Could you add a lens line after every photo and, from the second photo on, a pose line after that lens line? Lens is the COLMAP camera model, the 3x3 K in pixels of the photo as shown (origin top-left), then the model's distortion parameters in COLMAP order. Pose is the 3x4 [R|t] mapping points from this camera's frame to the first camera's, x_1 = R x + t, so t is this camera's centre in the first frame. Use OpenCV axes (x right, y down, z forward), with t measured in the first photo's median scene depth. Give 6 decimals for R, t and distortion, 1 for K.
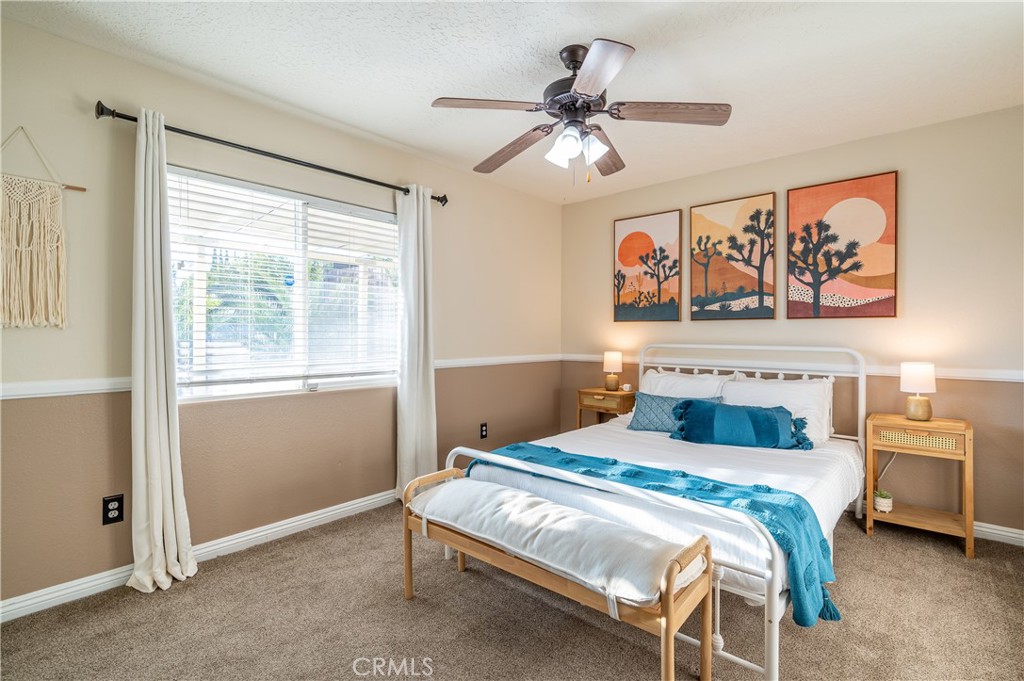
lens RADIAL K [[481.7, 0, 515.8], [0, 481.7, 338.7], [0, 0, 1]] dist [-0.001836, 0.000359]
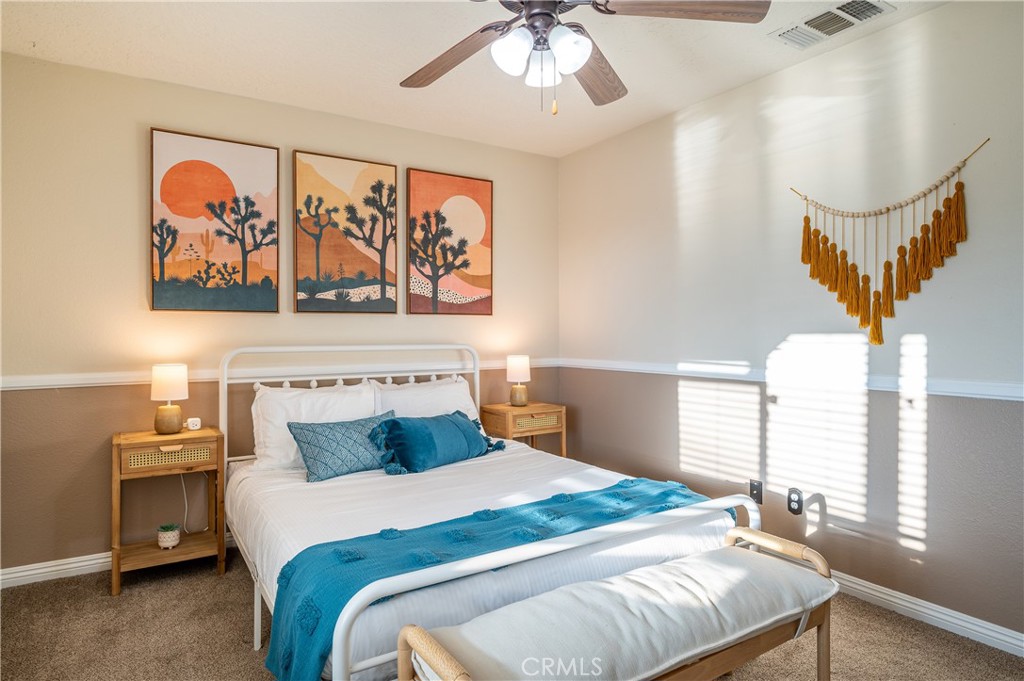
lens RADIAL K [[595.1, 0, 527.1], [0, 595.1, 334.5], [0, 0, 1]] dist [-0.006215, -0.000261]
pose [[0.252669, -0.007996, 0.967520, -0.453491], [0.014592, 0.999884, 0.004453, -0.005214], [-0.967443, 0.012993, 0.252756, 0.534110]]
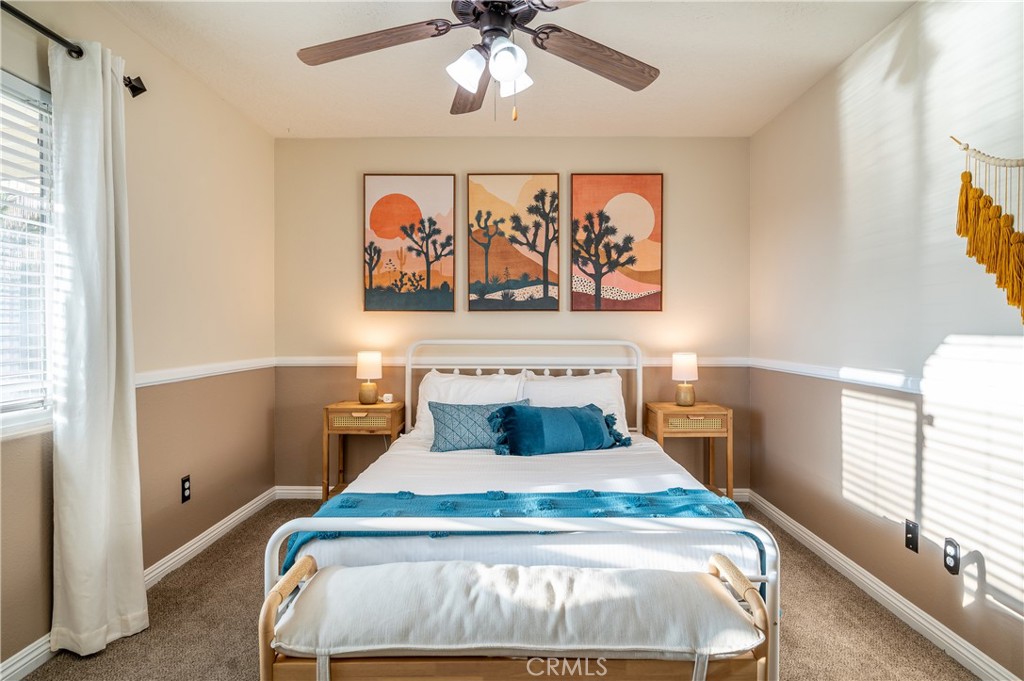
lens RADIAL K [[595.1, 0, 521.9], [0, 595.1, 337.5], [0, 0, 1]] dist [-0.006215, -0.000261]
pose [[0.747311, -0.012063, 0.664364, -0.290142], [0.007758, 0.999925, 0.009430, -0.001385], [-0.664429, -0.001893, 0.747349, 0.203490]]
